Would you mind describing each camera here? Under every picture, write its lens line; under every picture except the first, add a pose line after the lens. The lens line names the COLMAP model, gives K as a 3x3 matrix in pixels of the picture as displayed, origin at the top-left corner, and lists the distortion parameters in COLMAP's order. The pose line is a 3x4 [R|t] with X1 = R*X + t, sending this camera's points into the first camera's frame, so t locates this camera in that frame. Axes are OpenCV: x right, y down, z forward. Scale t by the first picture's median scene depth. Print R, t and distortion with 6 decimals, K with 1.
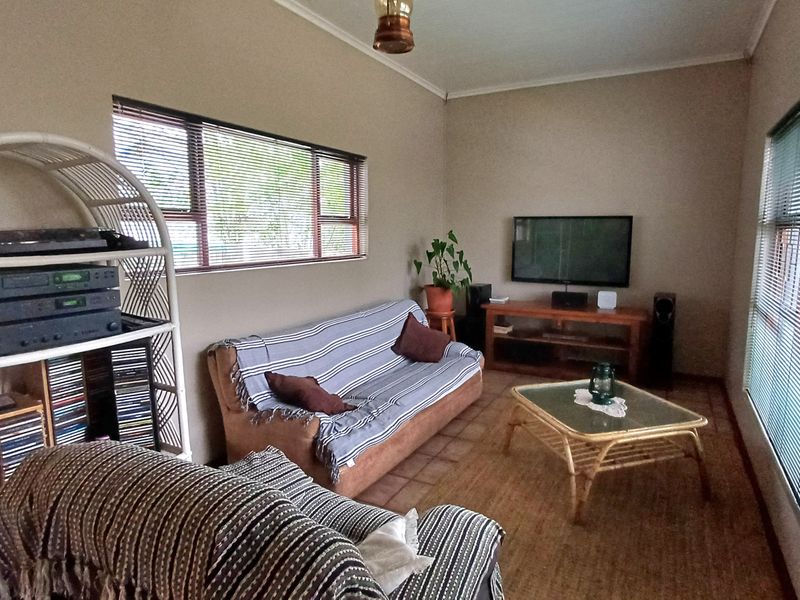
lens RADIAL K [[487.6, 0, 403.9], [0, 487.6, 297.1], [0, 0, 1]] dist [0.001859, 0.001158]
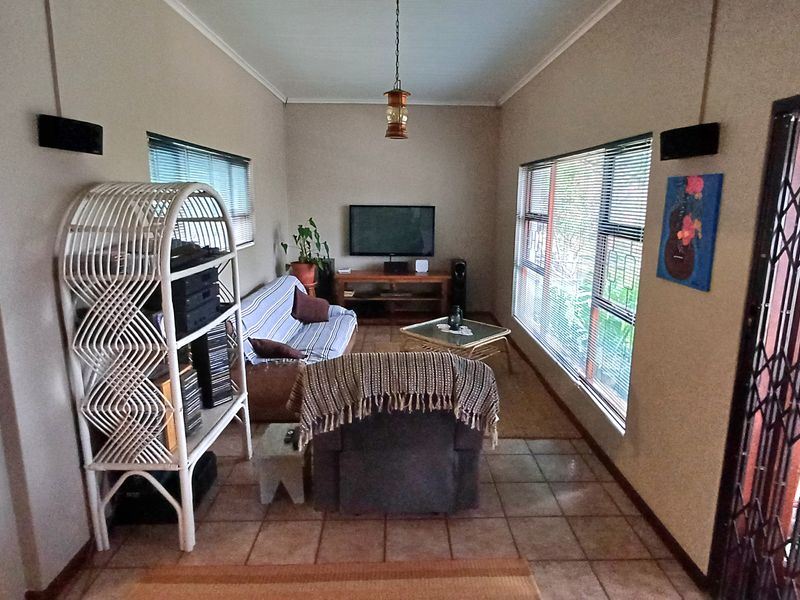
lens RADIAL K [[488.7, 0, 398.4], [0, 488.7, 299.6], [0, 0, 1]] dist [-0.001067, -0.000057]
pose [[0.877727, -0.093008, 0.470047, -0.322640], [0.058205, 0.994412, 0.088078, -0.026429], [-0.475612, -0.049949, 0.878236, -0.220599]]
